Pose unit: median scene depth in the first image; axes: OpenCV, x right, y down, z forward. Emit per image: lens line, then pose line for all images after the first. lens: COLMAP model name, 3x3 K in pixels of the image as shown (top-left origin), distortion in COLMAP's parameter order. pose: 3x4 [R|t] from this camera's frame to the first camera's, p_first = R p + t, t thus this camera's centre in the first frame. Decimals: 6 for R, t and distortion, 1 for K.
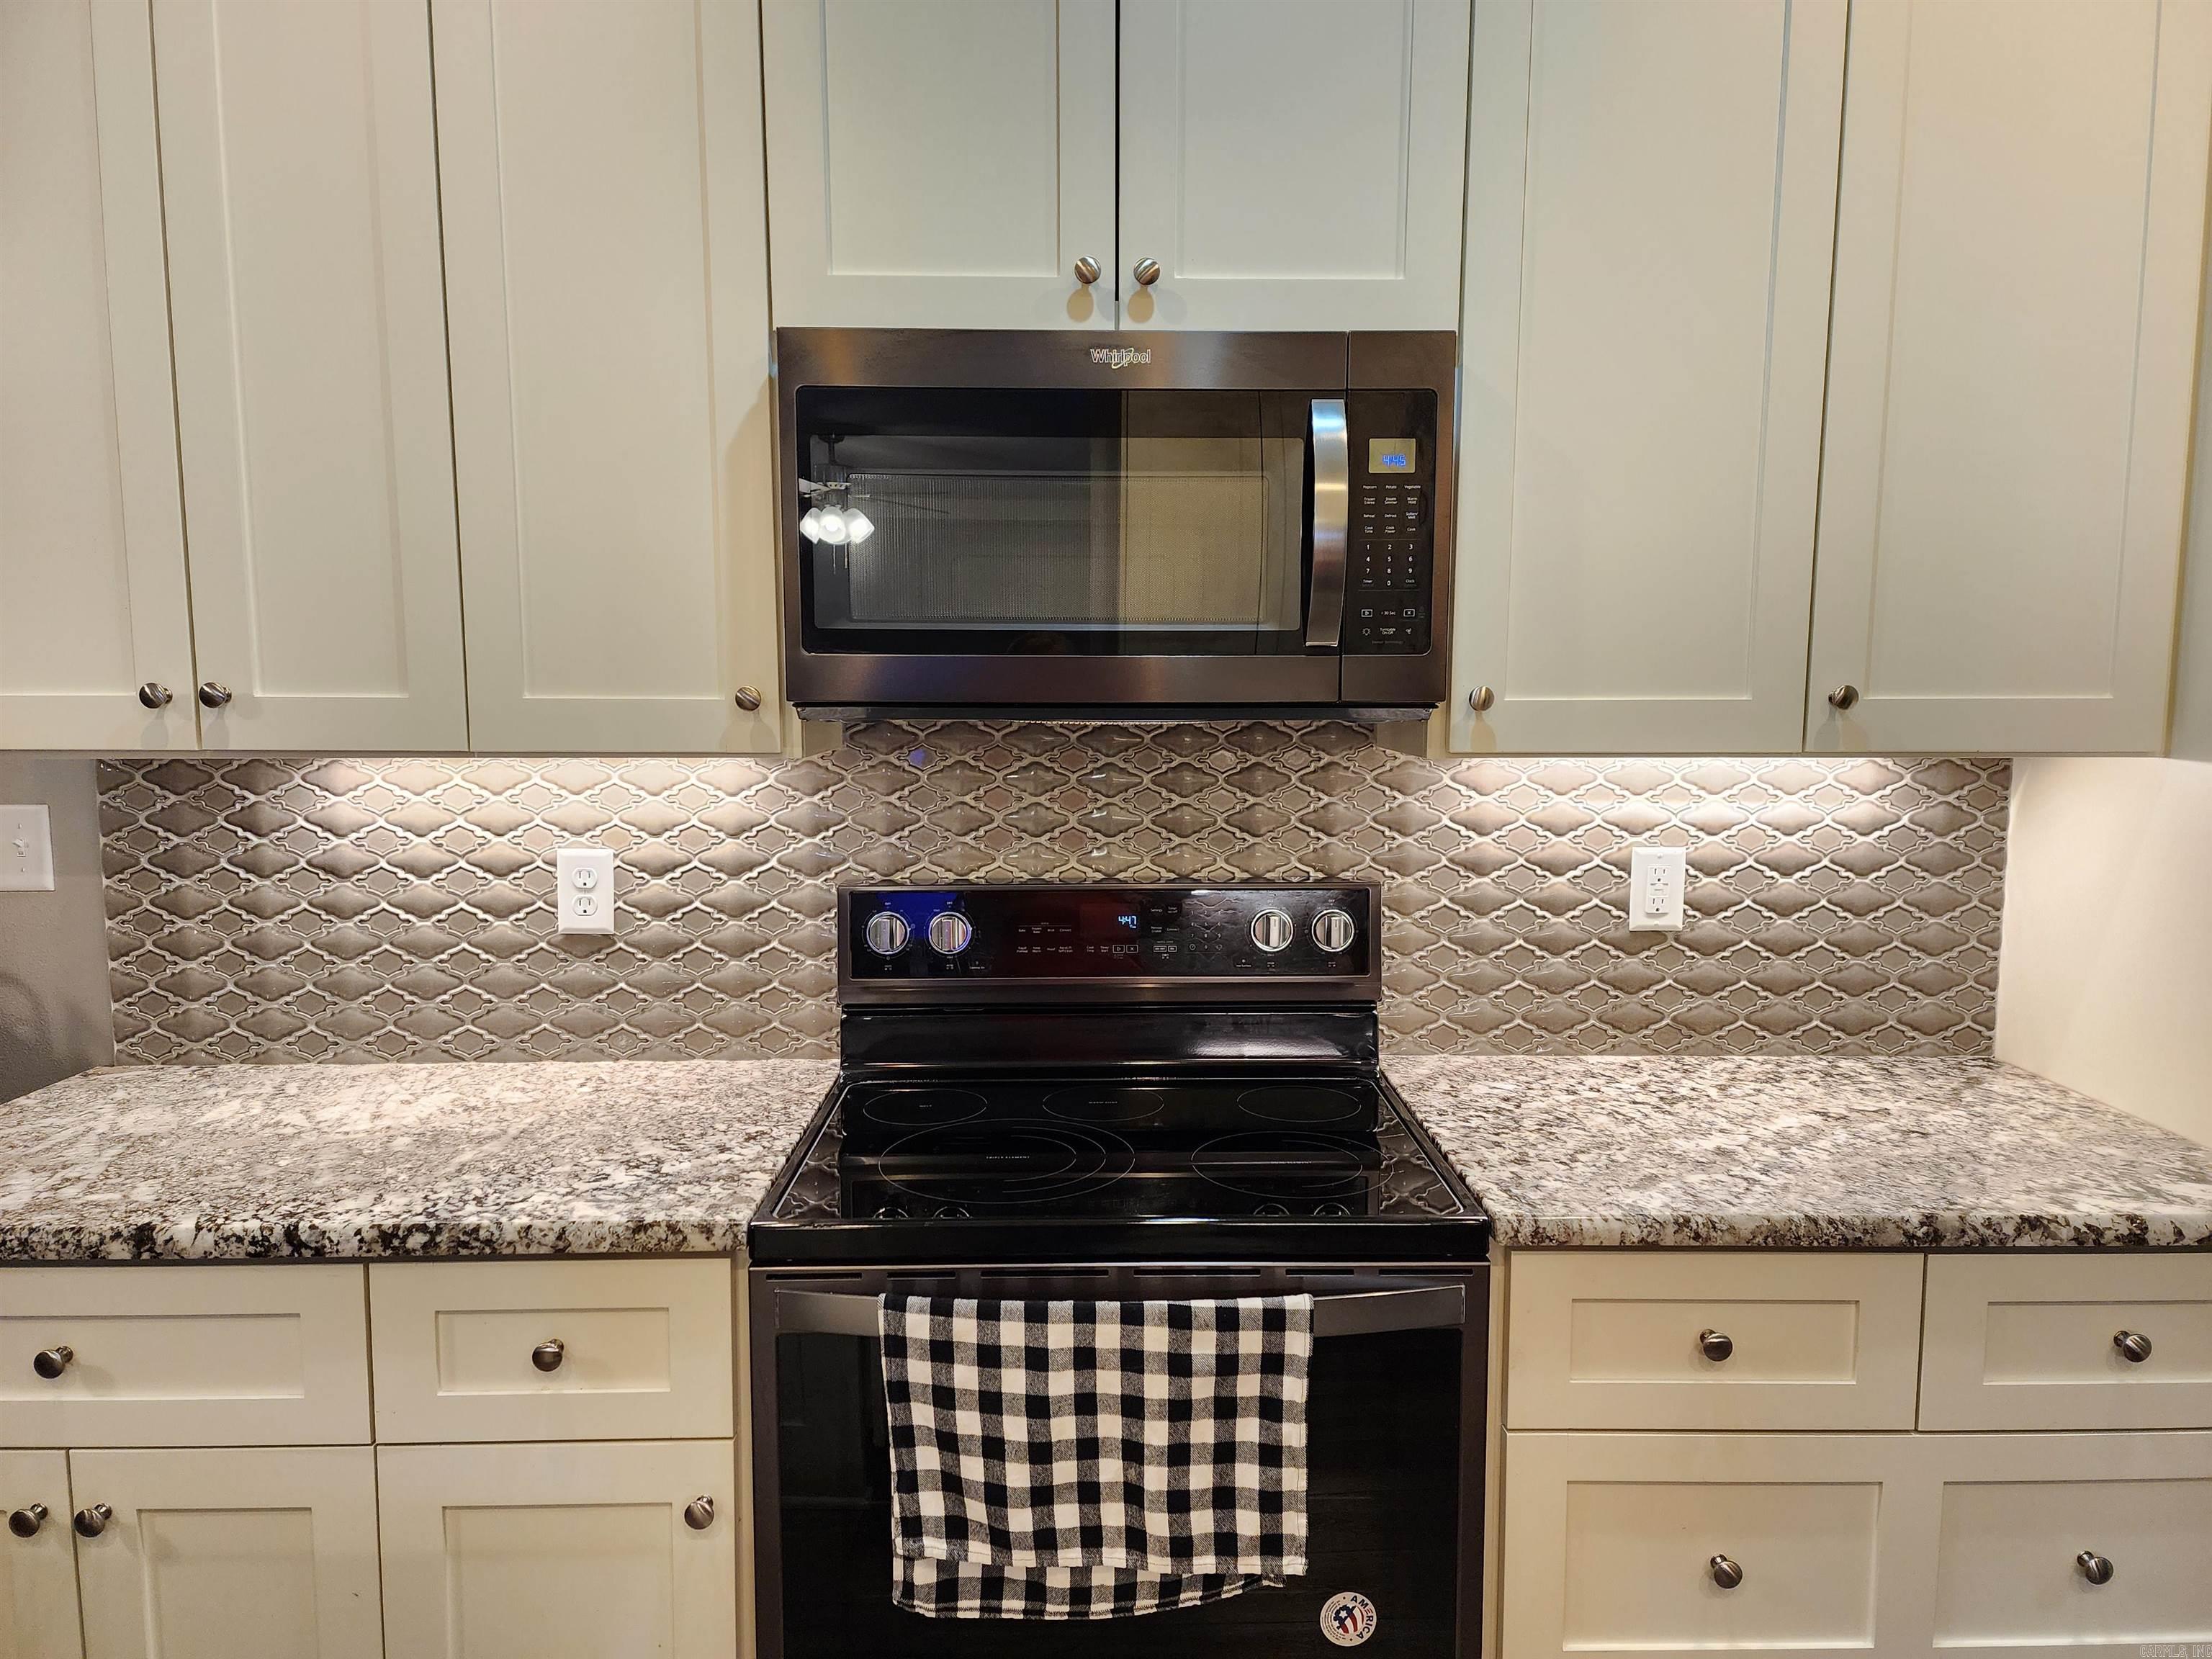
lens RADIAL K [[1486.7, 0, 1106.0], [0, 1486.7, 829.5], [0, 0, 1]] dist [0.068238, -0.056696]
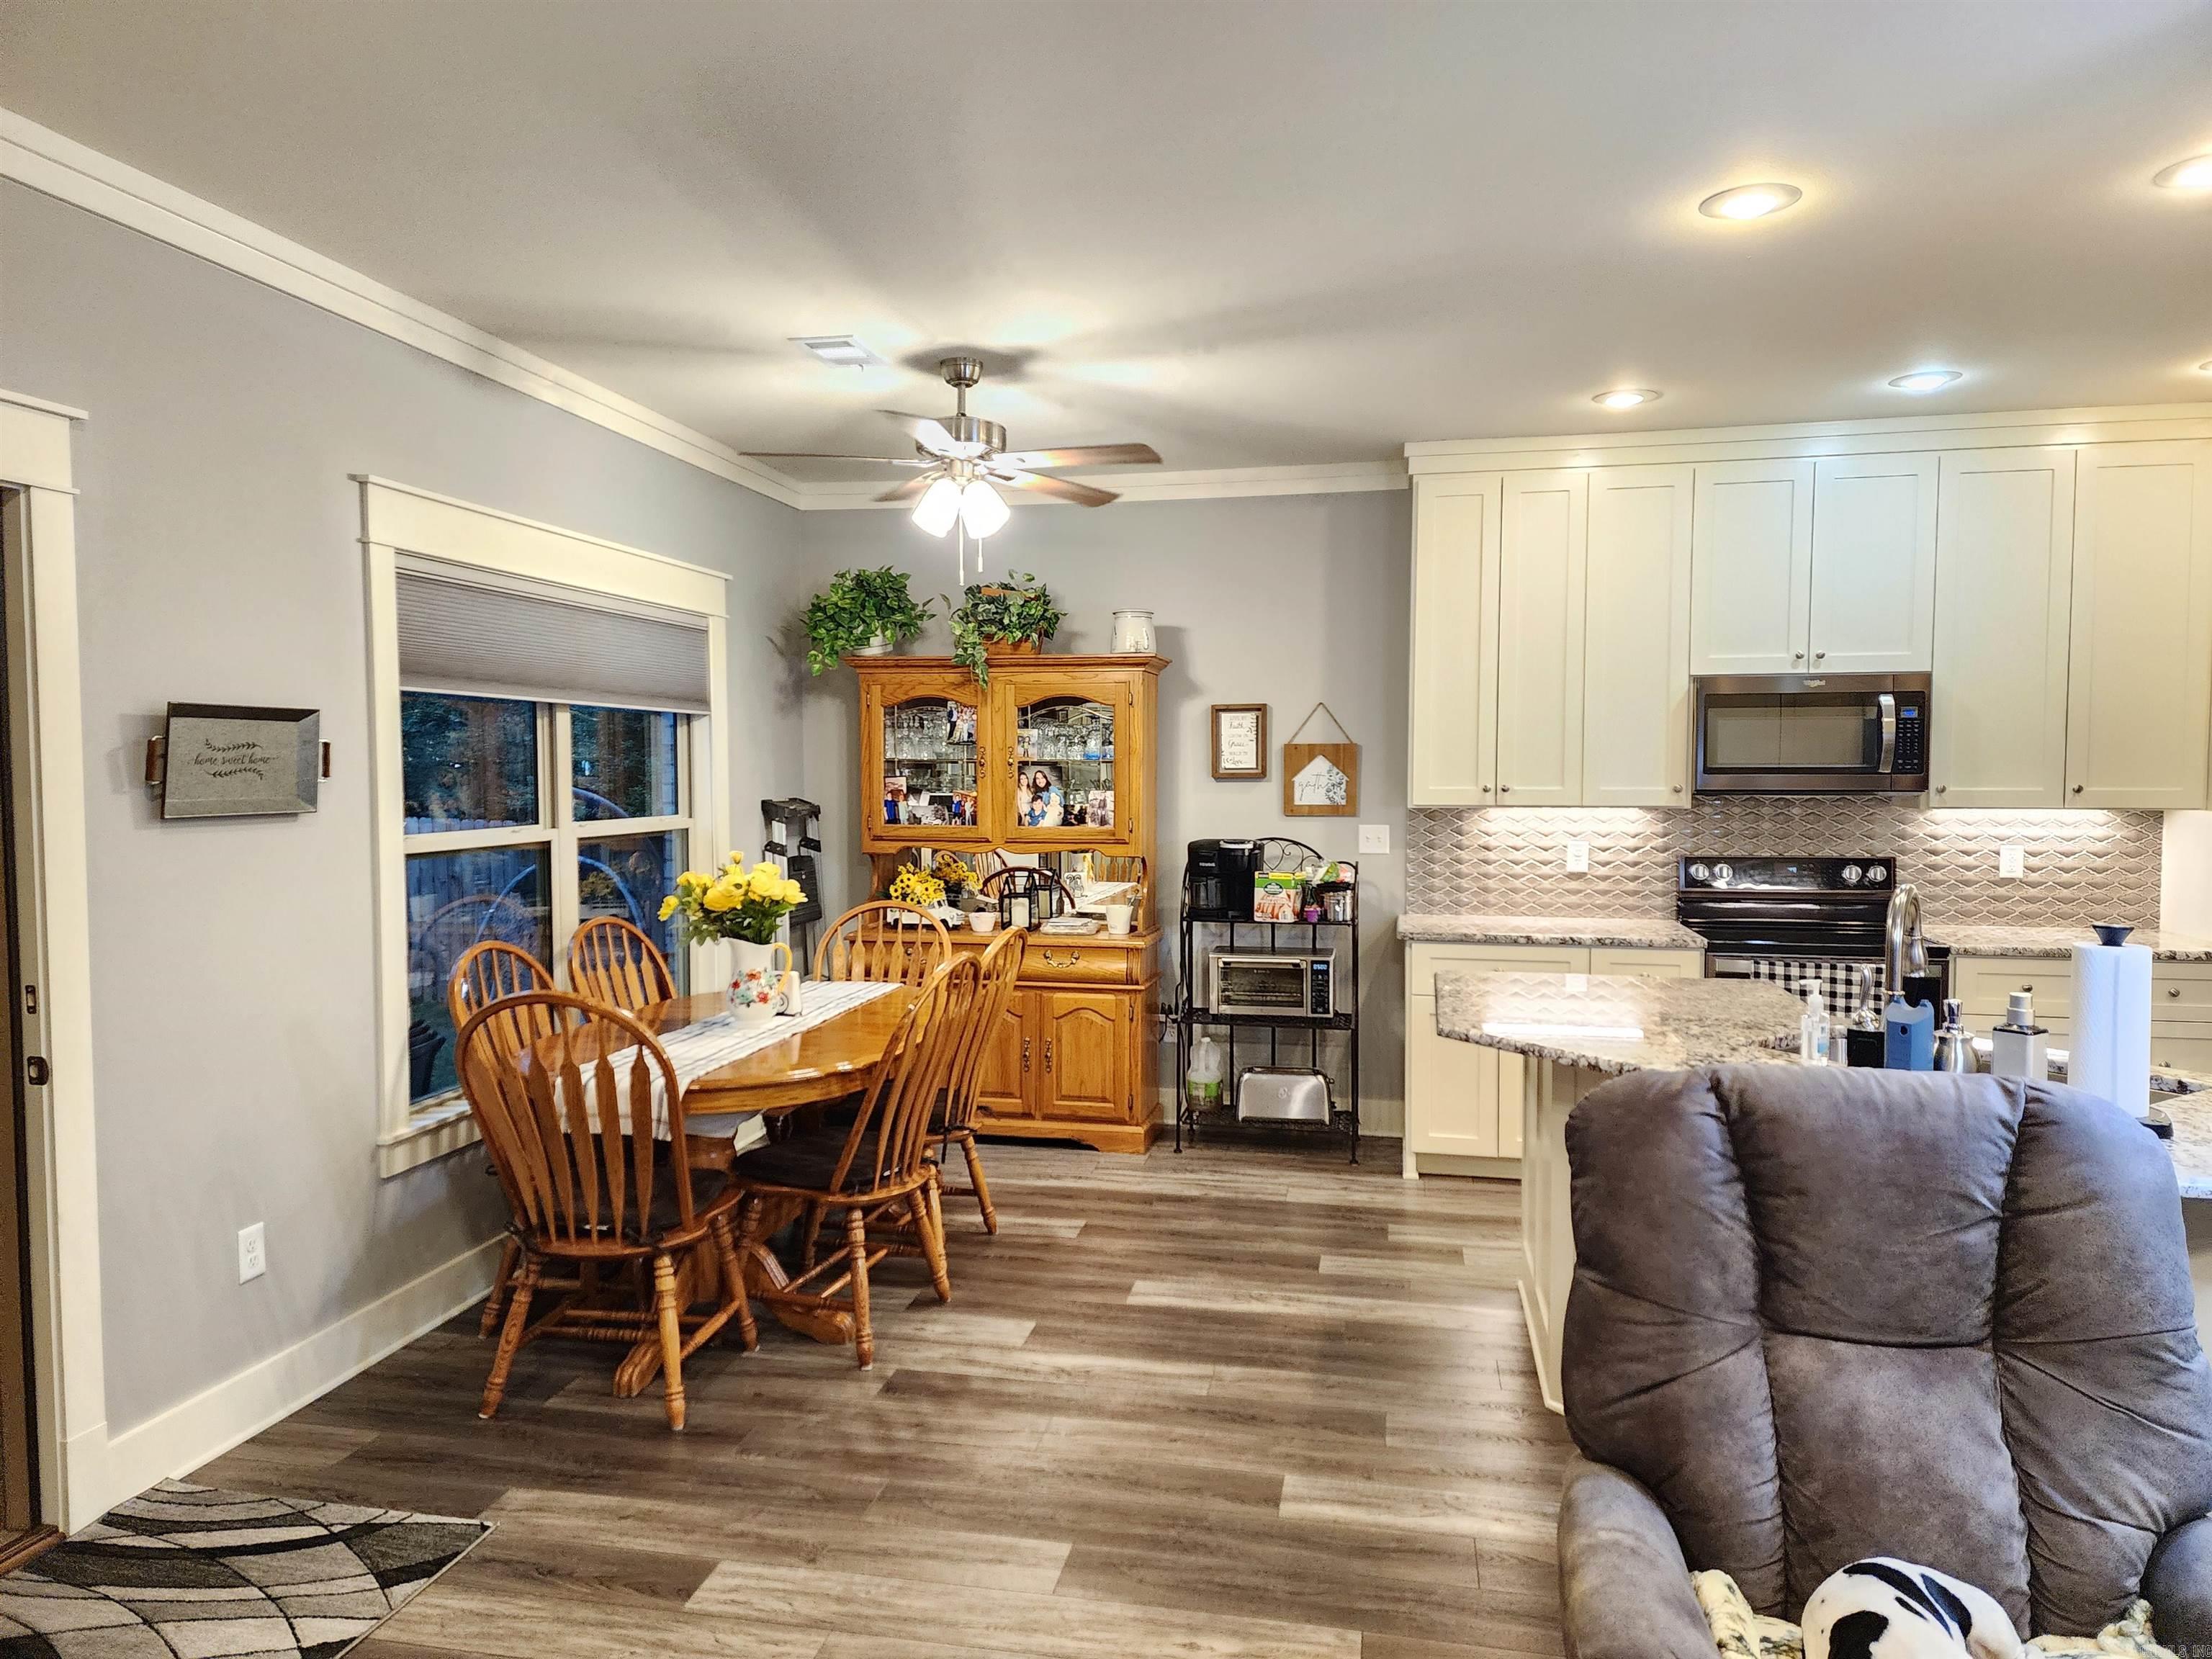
lens RADIAL K [[1457.3, 0, 1106.0], [0, 1457.3, 829.5], [0, 0, 1]] dist [0.115365, -0.103808]
pose [[0.976119, 0.008479, -0.217073, -0.617094], [-0.020283, 0.998430, -0.052207, 0.154327], [0.216290, 0.055363, 0.974758, -1.923359]]
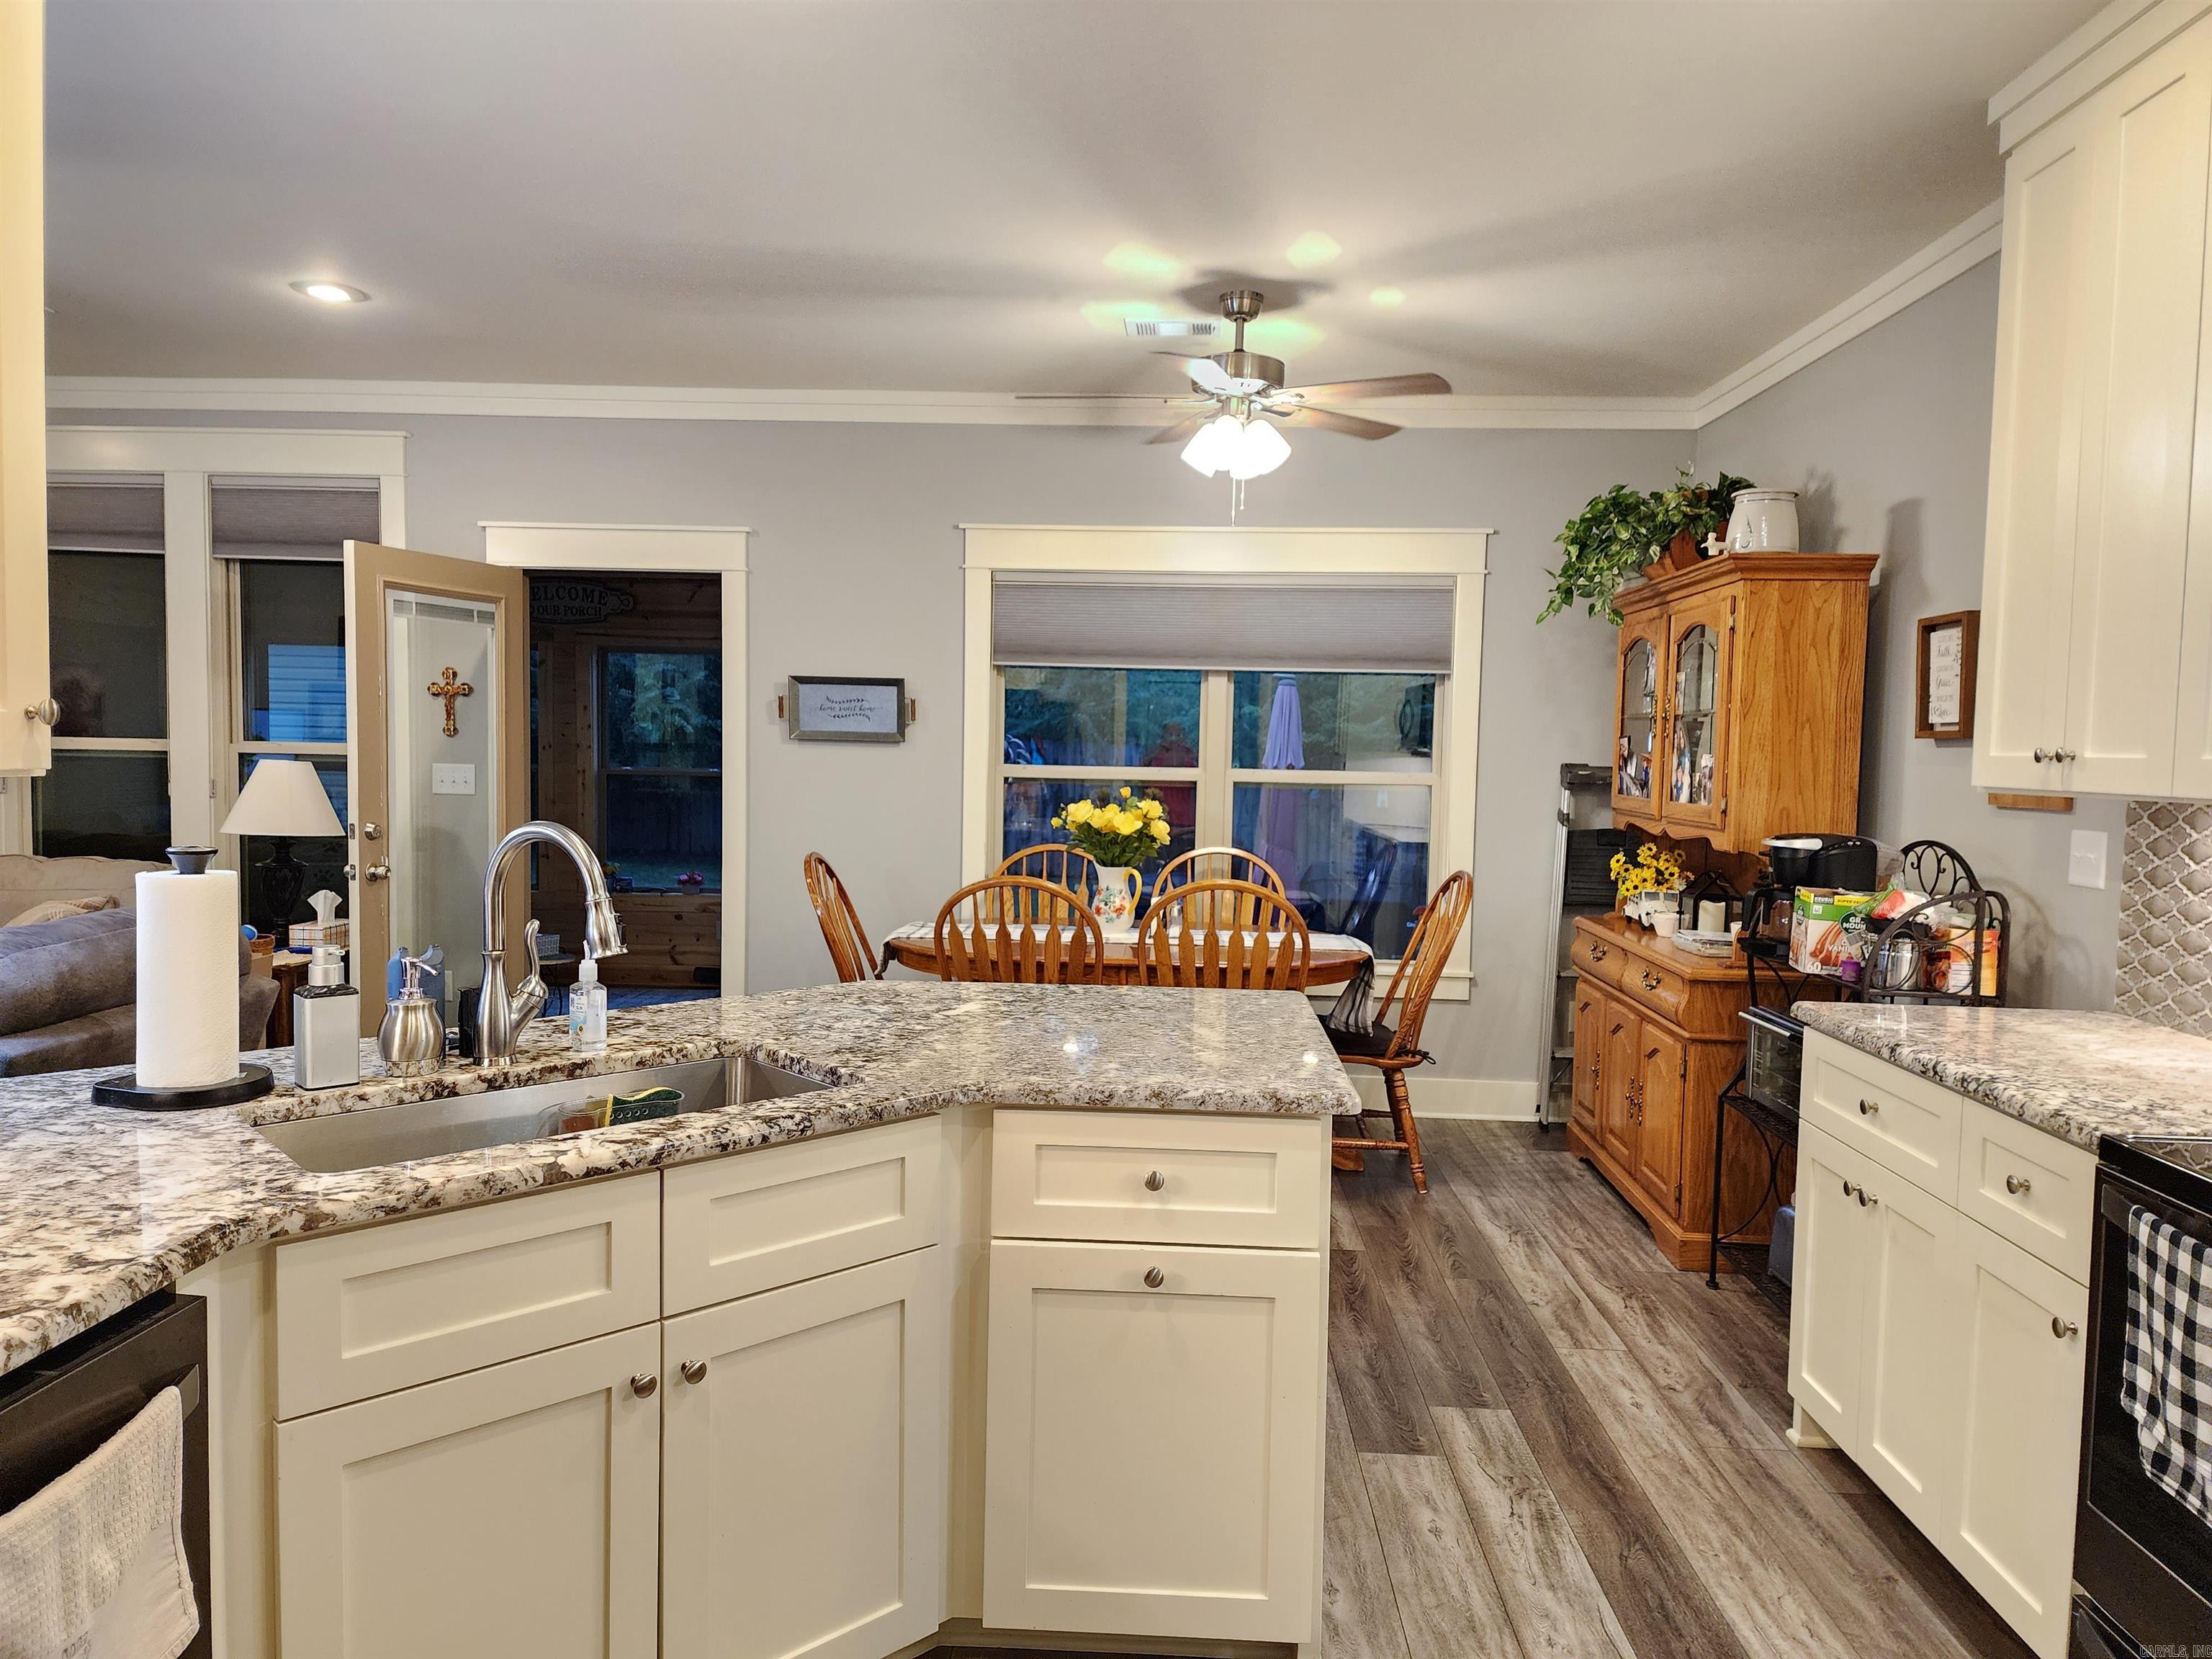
lens RADIAL K [[1468.8, 0, 1106.0], [0, 1468.8, 829.5], [0, 0, 1]] dist [0.012982, 0.000080]
pose [[-0.062667, 0.054016, -0.996572, 0.829851], [-0.121563, 0.990686, 0.061342, 0.011569], [0.990603, 0.124990, -0.055517, 0.096172]]
